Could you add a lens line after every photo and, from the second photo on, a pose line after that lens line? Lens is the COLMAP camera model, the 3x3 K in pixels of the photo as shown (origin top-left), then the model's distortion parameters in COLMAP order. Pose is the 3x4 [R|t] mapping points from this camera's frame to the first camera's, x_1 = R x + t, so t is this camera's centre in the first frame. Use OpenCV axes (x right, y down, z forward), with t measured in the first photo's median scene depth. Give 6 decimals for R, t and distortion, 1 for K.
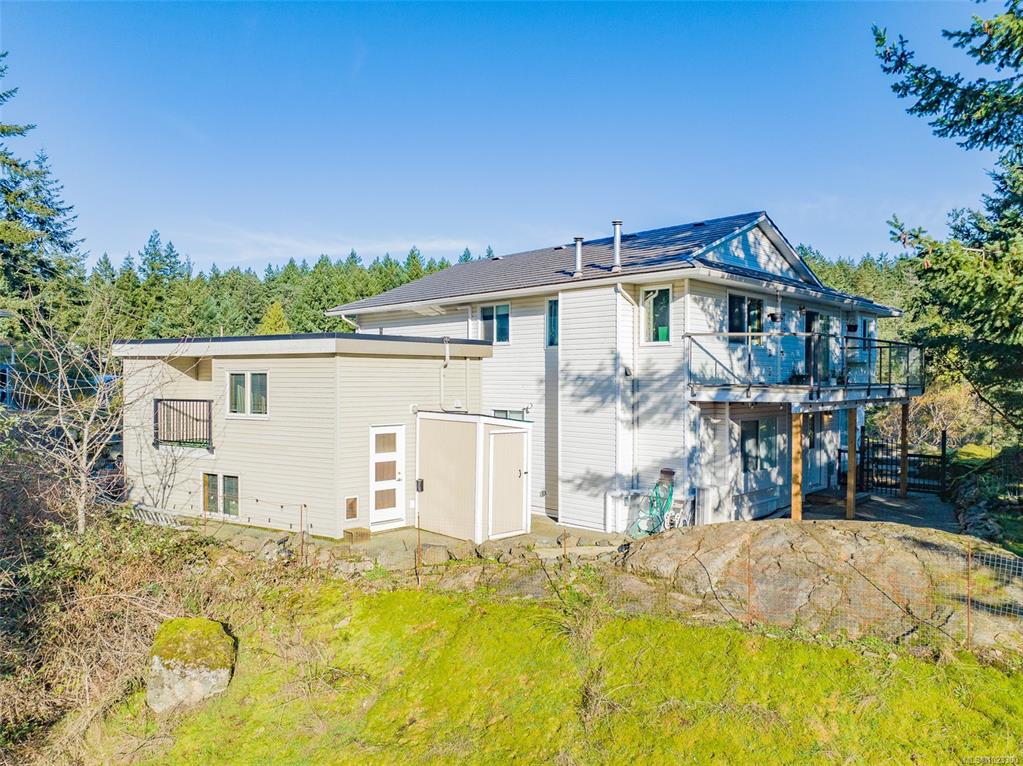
lens RADIAL K [[718.2, 0, 513.5], [0, 718.2, 384.7], [0, 0, 1]] dist [-0.046947, 0.011860]
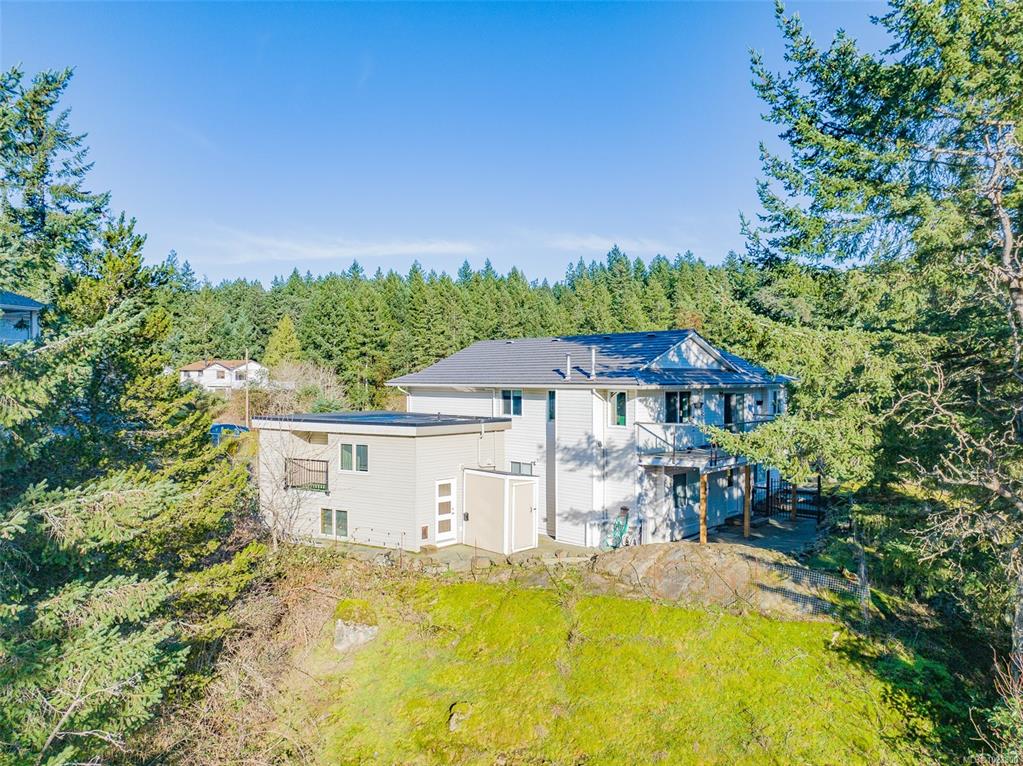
lens RADIAL K [[718.2, 0, 512.7], [0, 718.2, 383.4], [0, 0, 1]] dist [-0.046947, 0.011860]
pose [[0.999989, -0.001912, 0.004355, -0.003661], [0.001922, 0.999996, -0.002245, -0.014896], [-0.004351, 0.002253, 0.999988, -0.056757]]
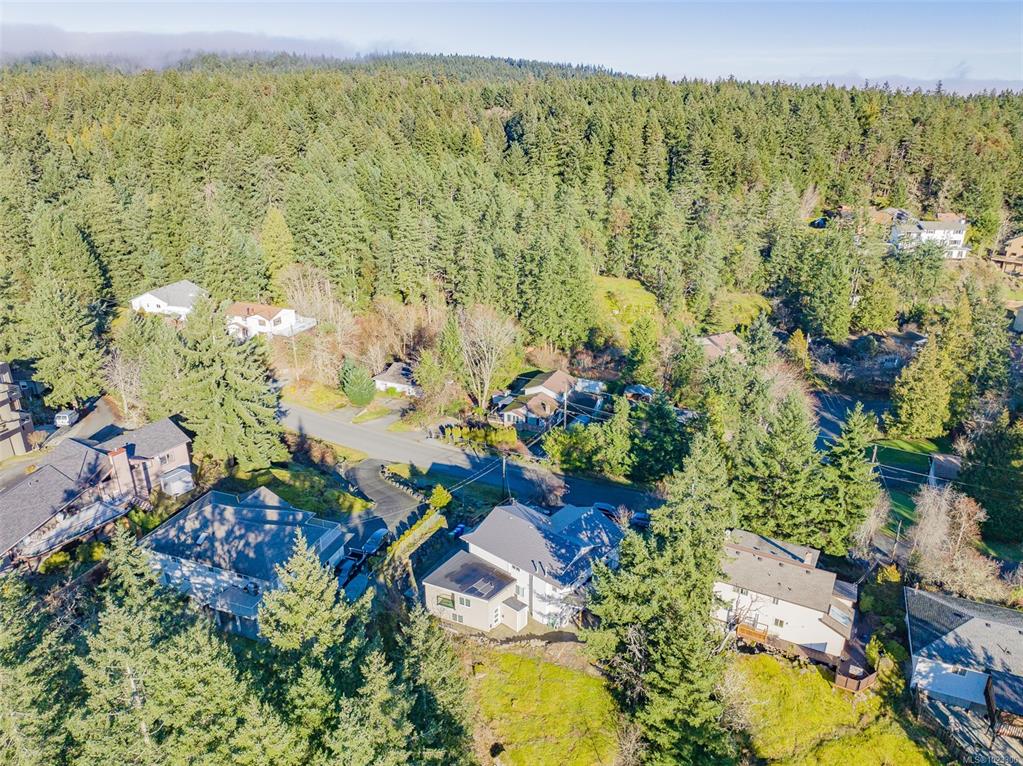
lens RADIAL K [[718.2, 0, 508.3], [0, 718.2, 383.0], [0, 0, 1]] dist [-0.046947, 0.011860]
pose [[0.996838, -0.031079, 0.073134, -0.039240], [0.002552, 0.932391, 0.361442, -0.297243], [-0.079423, -0.360113, 0.929522, -0.278968]]
